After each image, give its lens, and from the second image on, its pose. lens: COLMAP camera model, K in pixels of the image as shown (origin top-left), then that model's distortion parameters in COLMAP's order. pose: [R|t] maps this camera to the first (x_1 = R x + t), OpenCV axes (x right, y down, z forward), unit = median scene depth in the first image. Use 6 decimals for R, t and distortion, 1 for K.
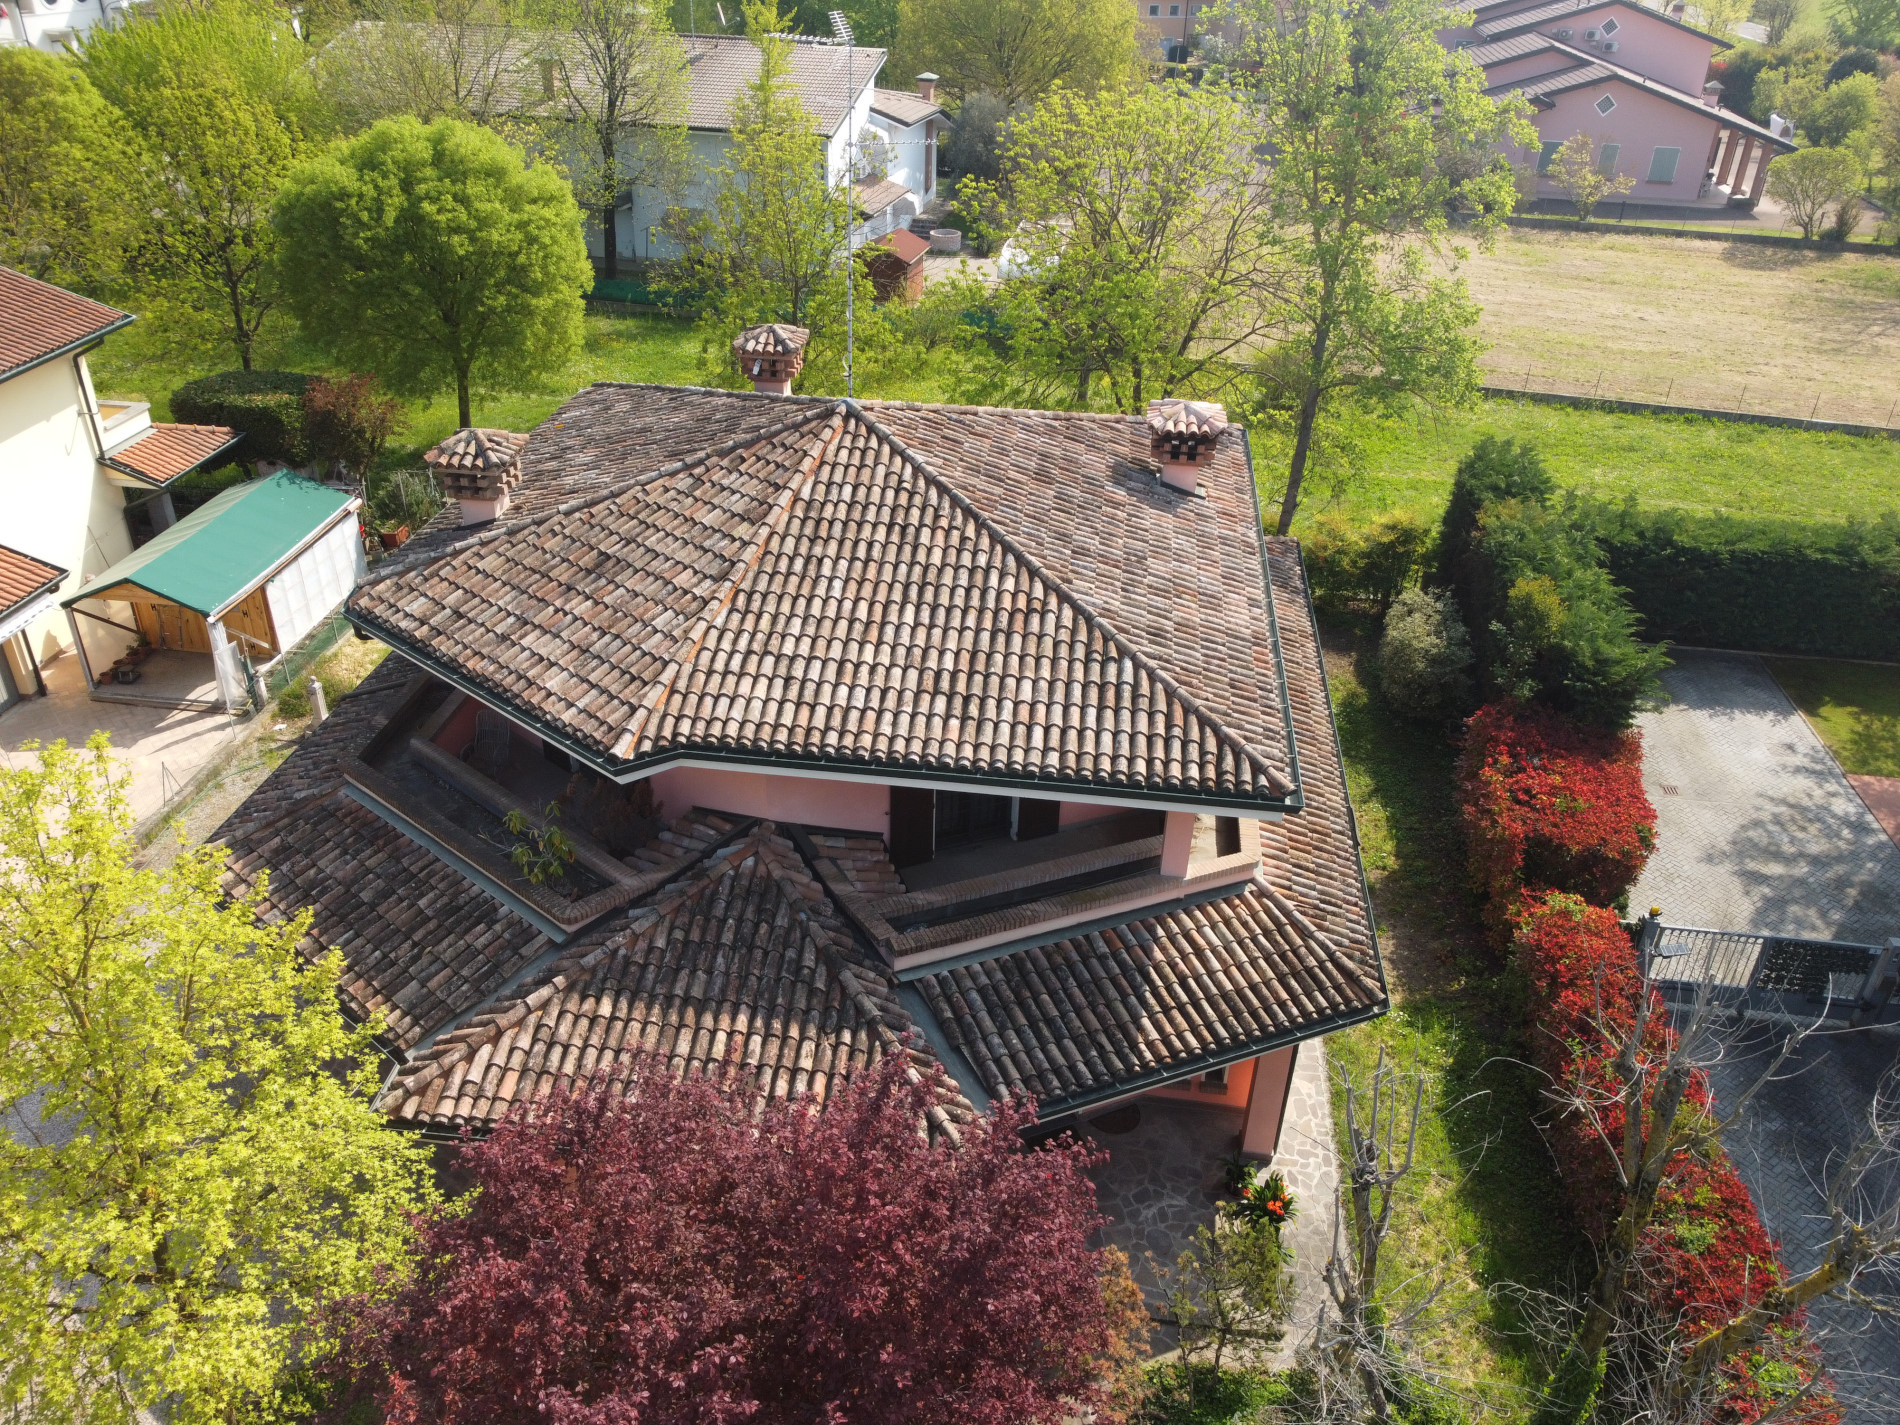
lens RADIAL K [[1456.5, 0, 940.1], [0, 1456.5, 709.1], [0, 0, 1]] dist [-0.003002, -0.000600]
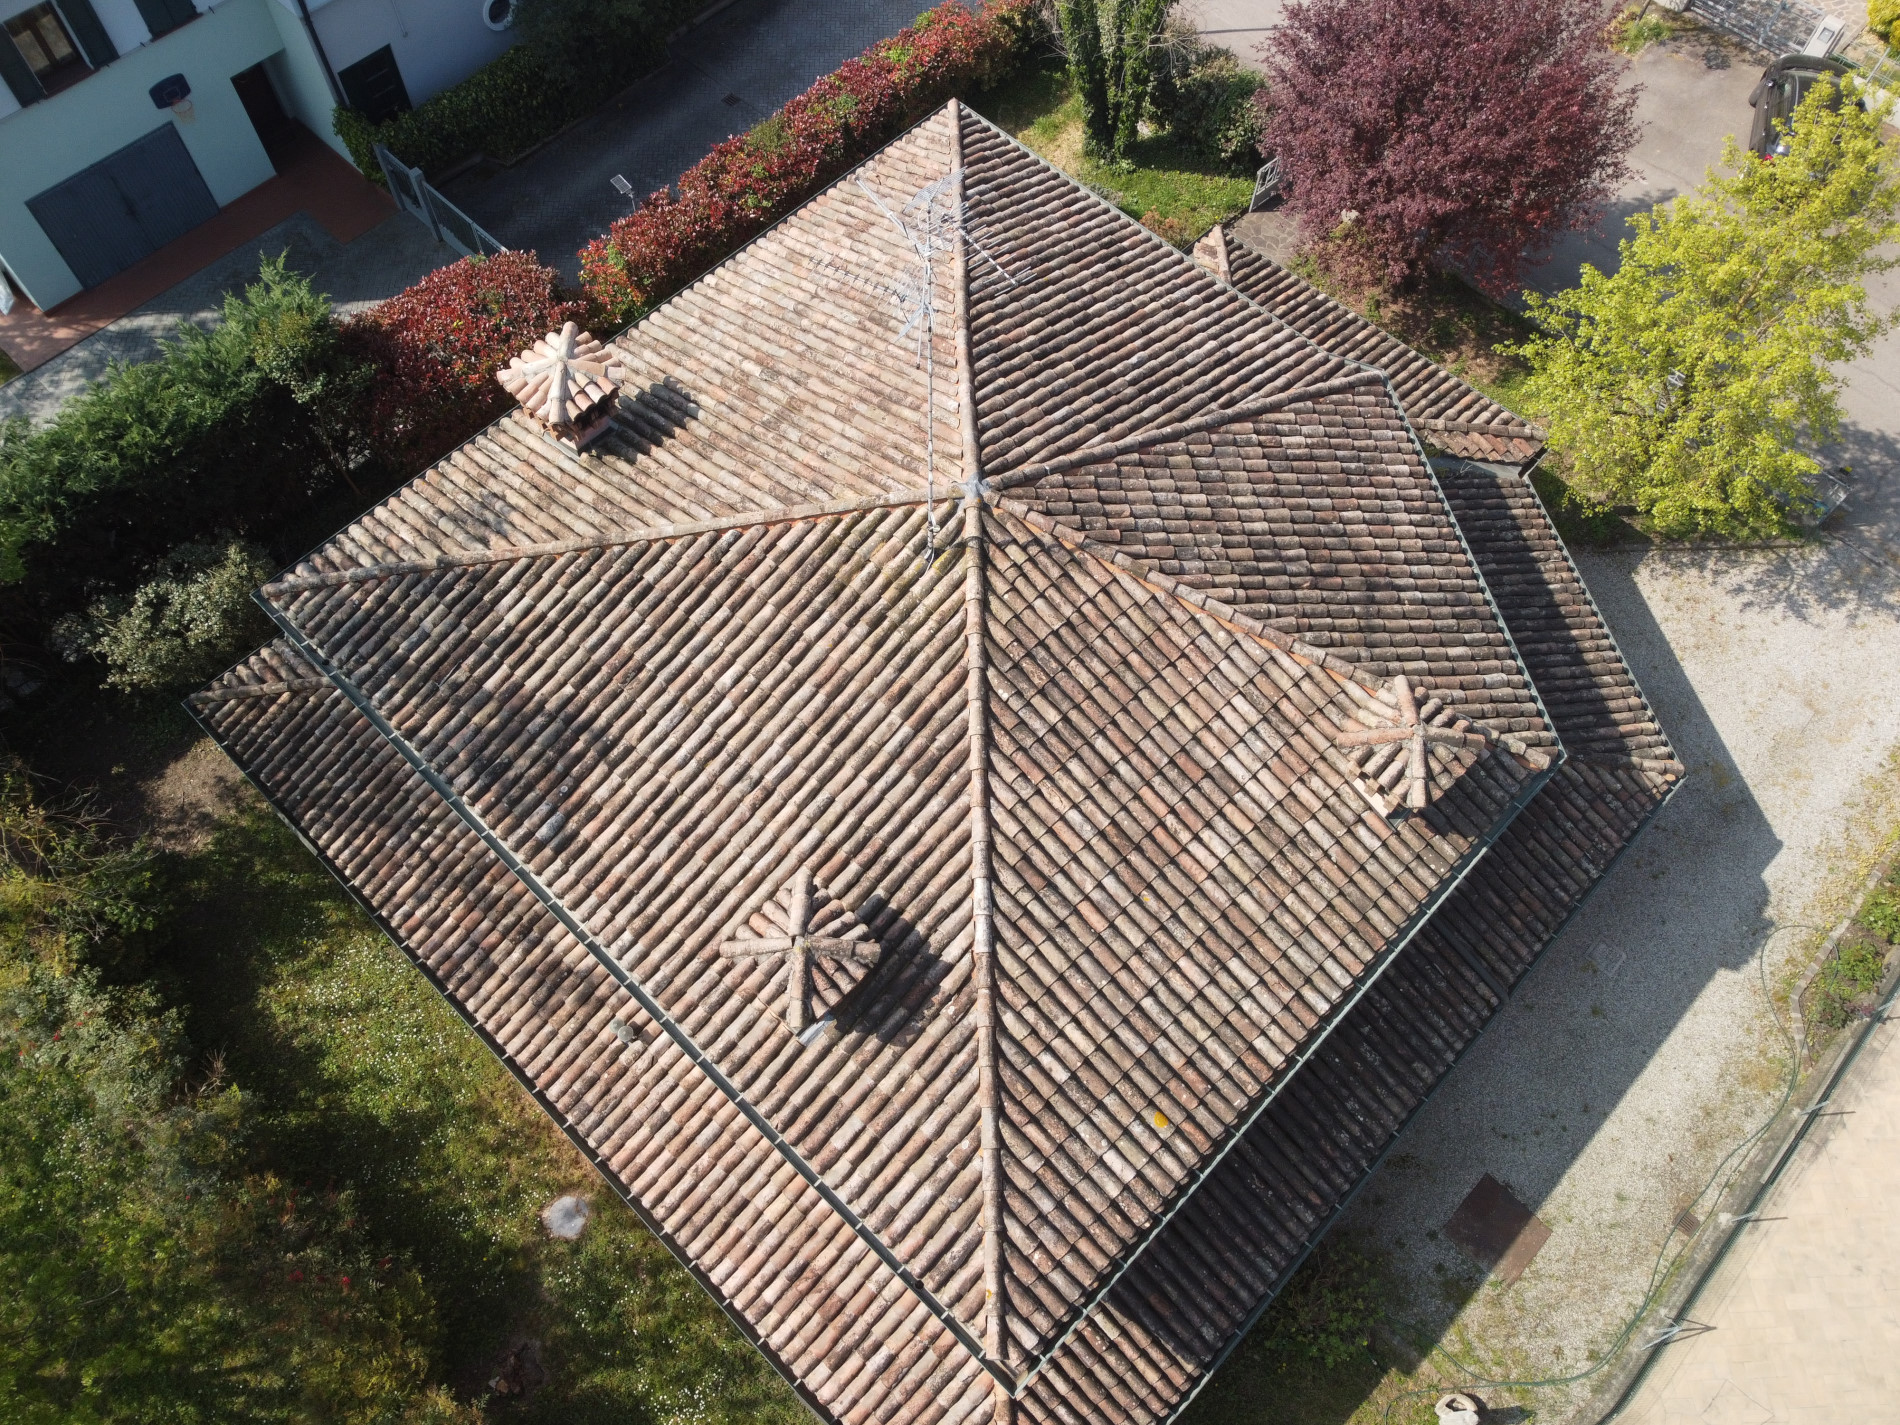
lens RADIAL K [[1456.5, 0, 940.1], [0, 1456.5, 709.1], [0, 0, 1]] dist [-0.003002, -0.000600]
pose [[-0.807916, -0.531713, 0.254073, -0.328068], [0.267954, 0.052535, 0.961998, -1.019484], [-0.524855, 0.845294, 0.100030, 1.121876]]
